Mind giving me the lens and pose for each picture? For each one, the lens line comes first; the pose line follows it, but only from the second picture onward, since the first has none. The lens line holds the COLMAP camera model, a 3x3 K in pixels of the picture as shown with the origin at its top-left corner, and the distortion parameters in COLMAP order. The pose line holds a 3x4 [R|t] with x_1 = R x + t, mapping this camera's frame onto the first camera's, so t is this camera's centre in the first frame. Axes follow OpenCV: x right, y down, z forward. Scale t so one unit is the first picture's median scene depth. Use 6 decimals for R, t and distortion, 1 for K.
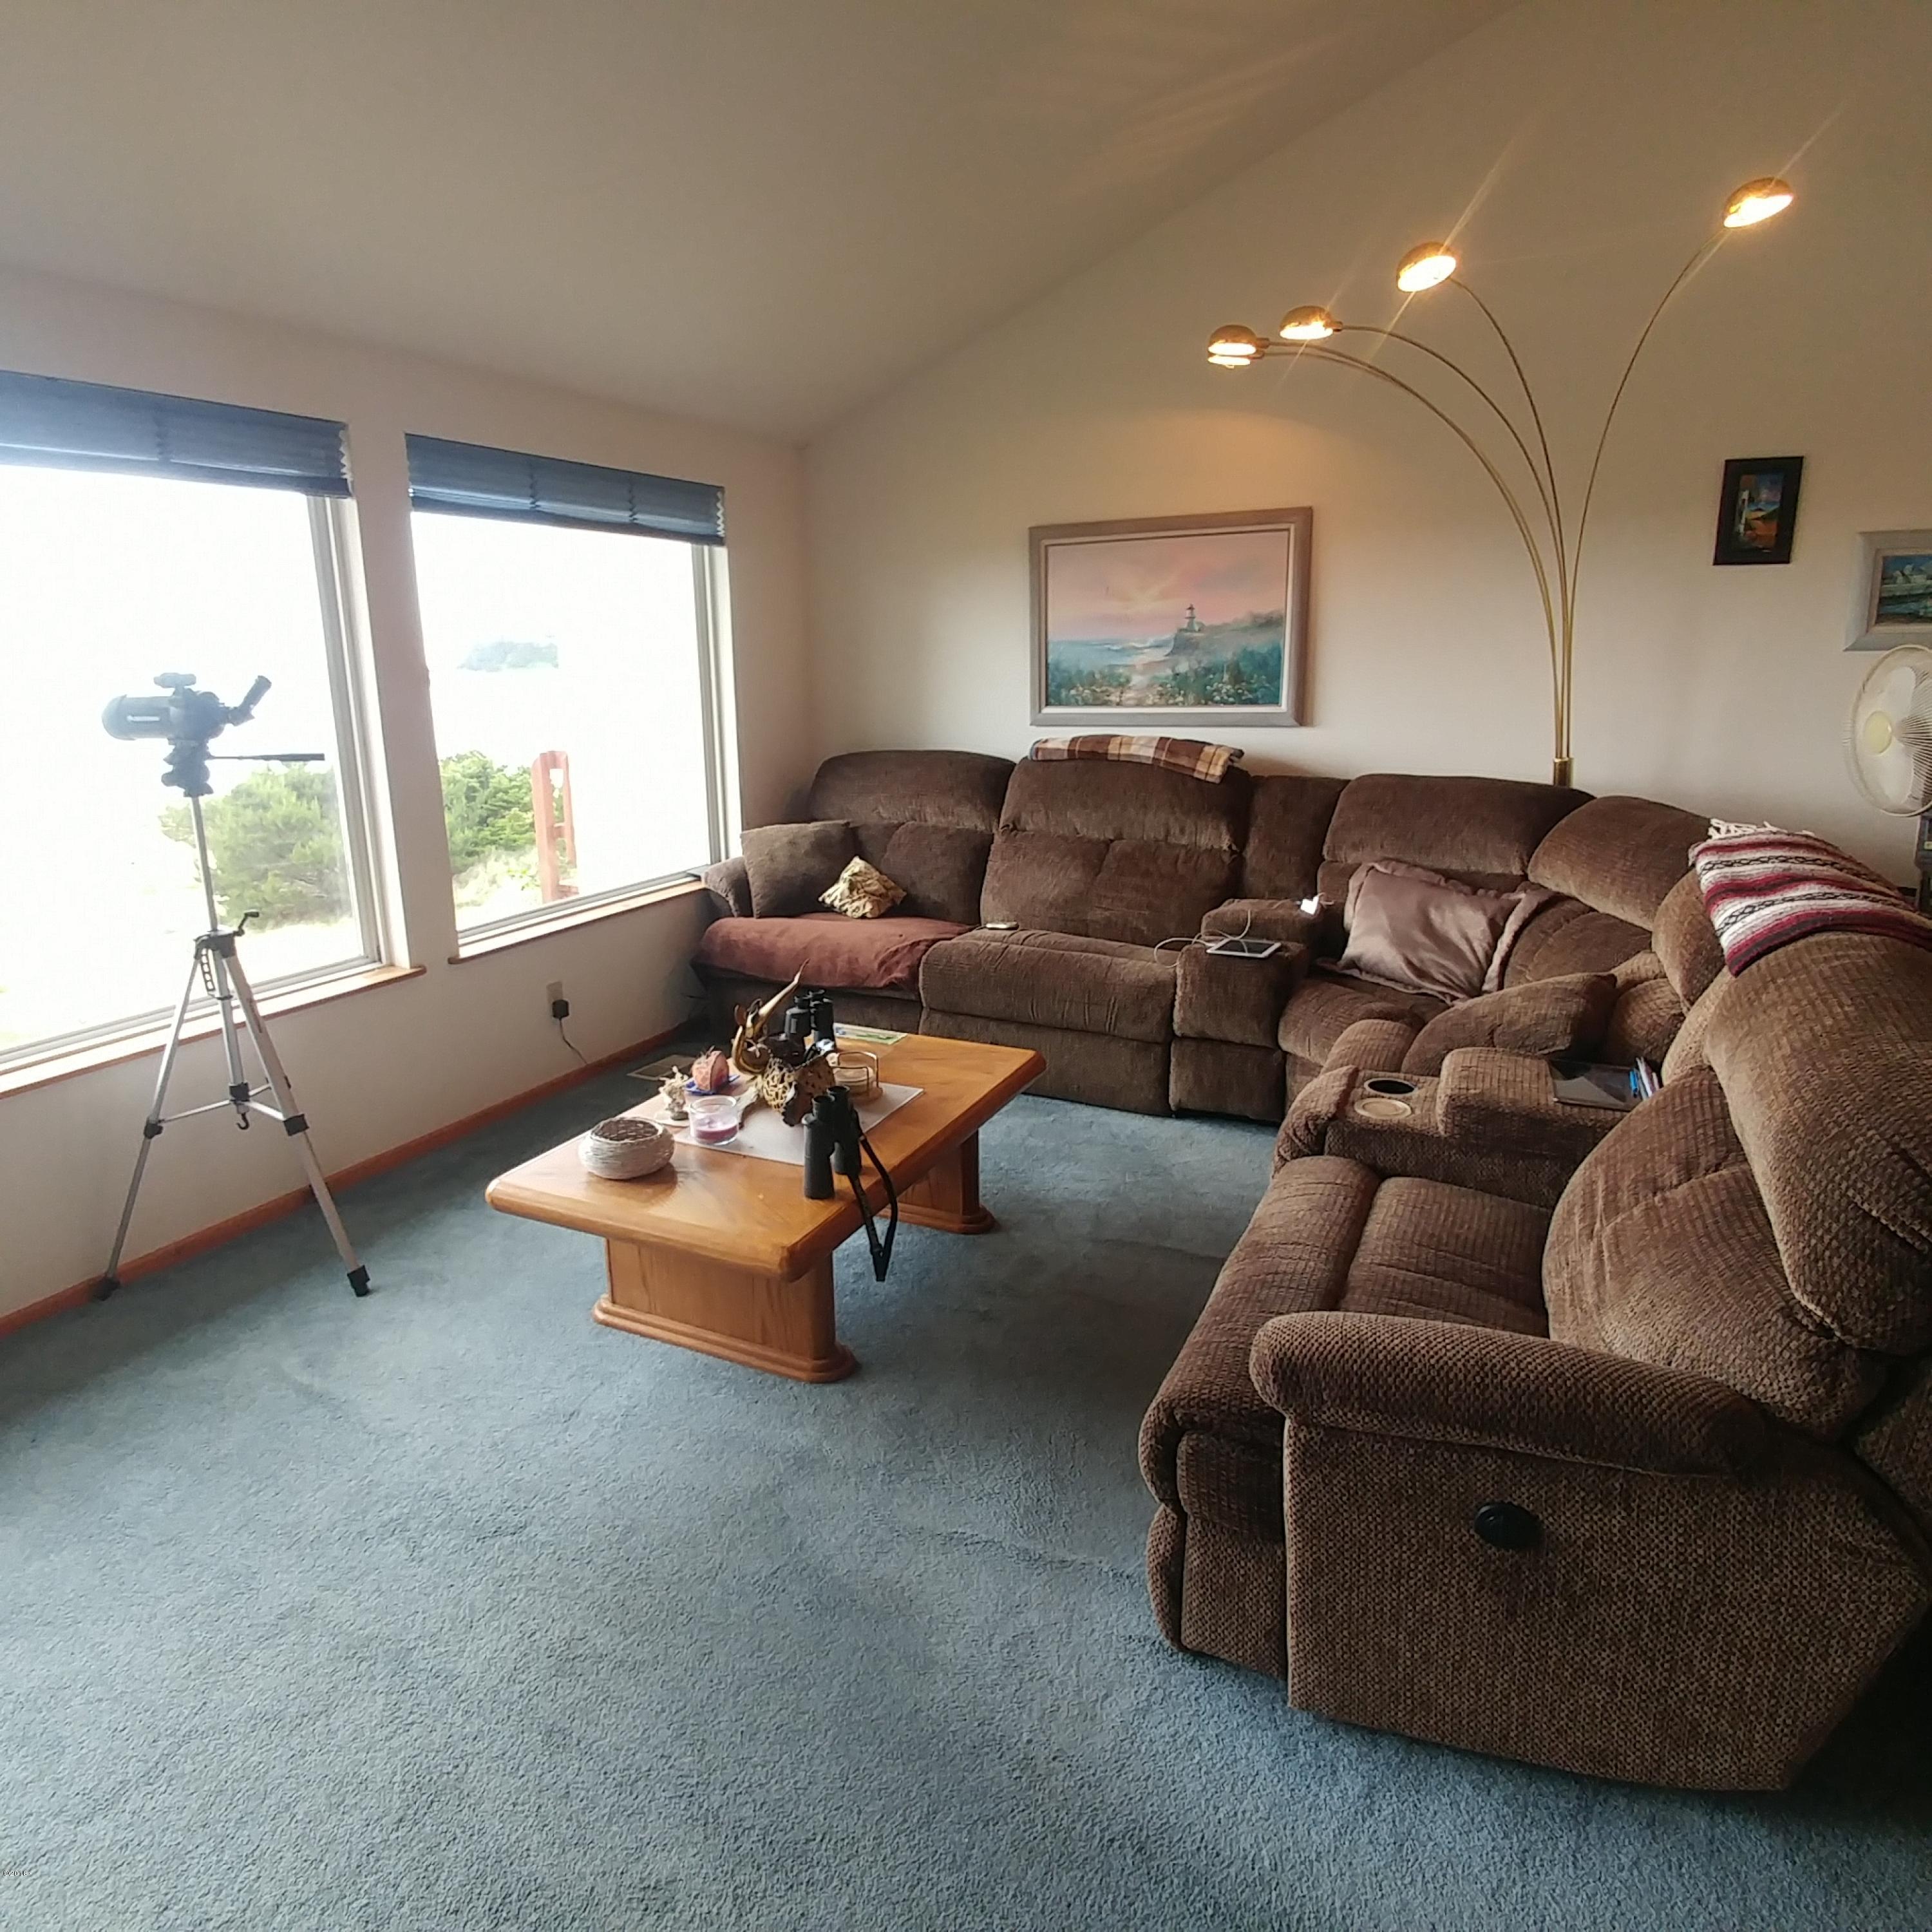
lens RADIAL K [[1259.2, 0, 914.1], [0, 1259.2, 961.6], [0, 0, 1]] dist [-0.031880, -0.006597]
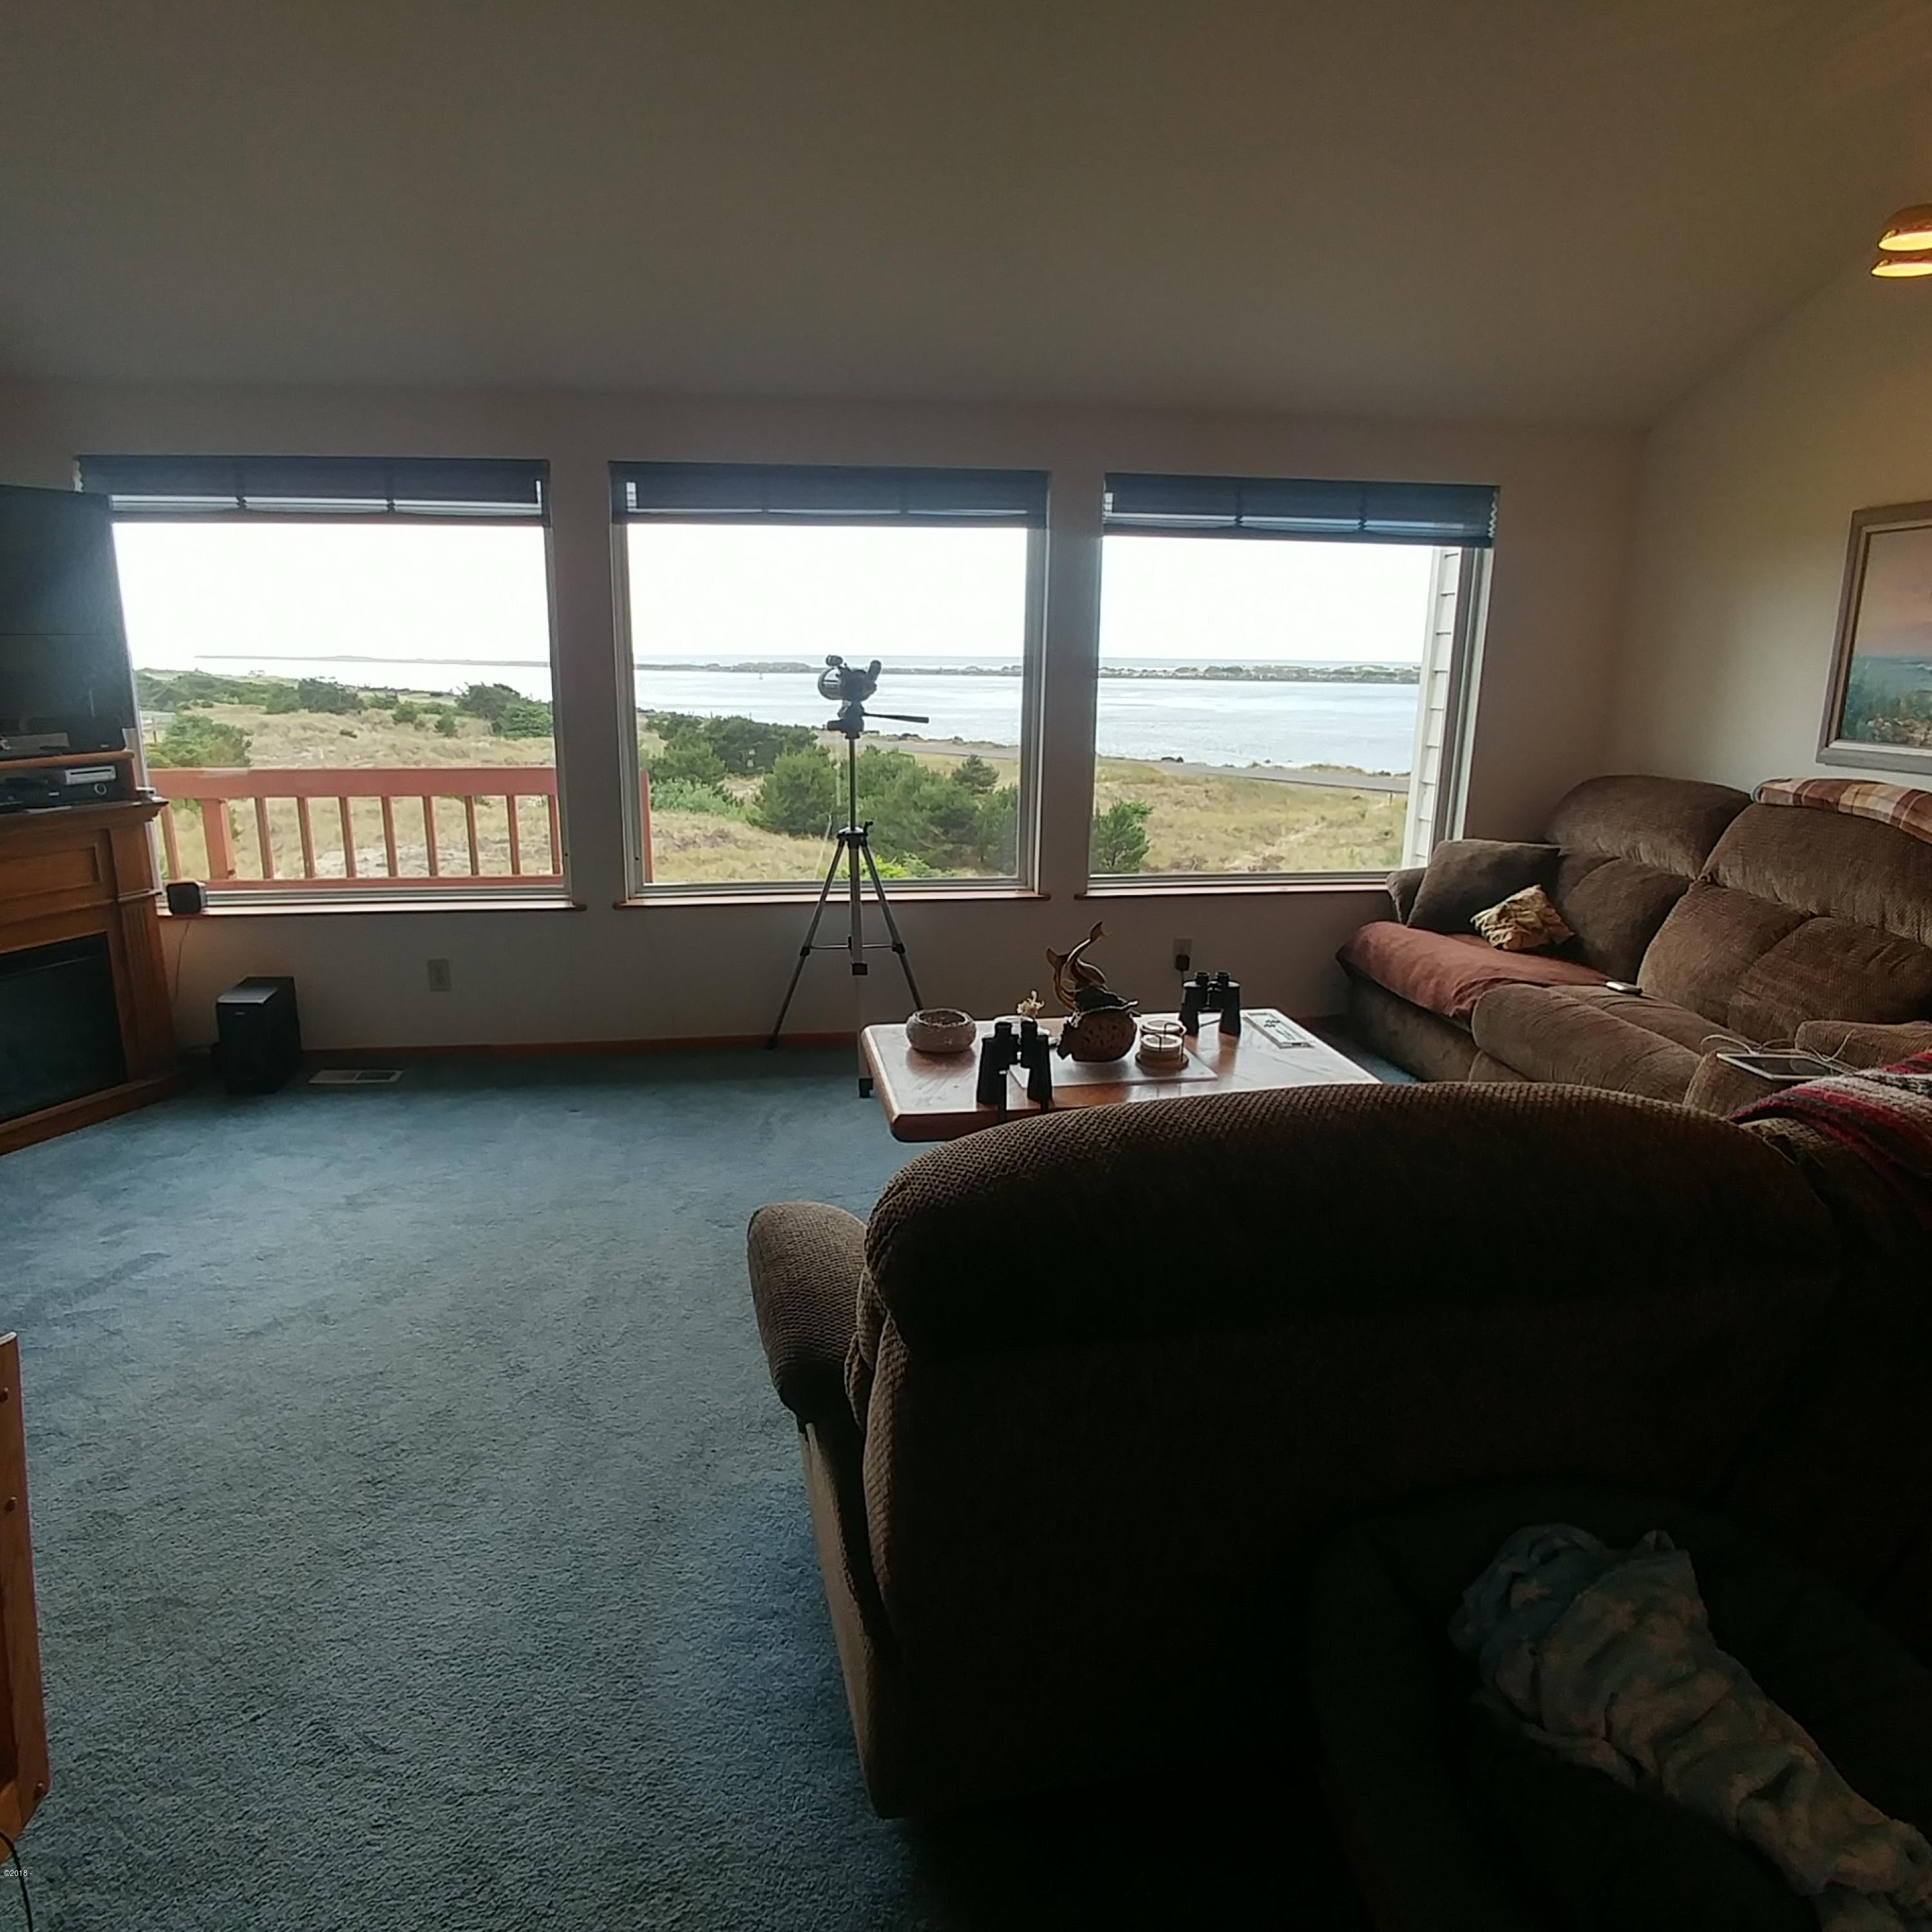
lens RADIAL K [[1259.2, 0, 914.1], [0, 1259.2, 961.6], [0, 0, 1]] dist [-0.031880, -0.006597]
pose [[0.563370, 0.216390, -0.797364, 0.446885], [-0.214594, 0.970295, 0.111701, -0.034915], [0.797849, 0.108180, 0.593071, 0.114864]]
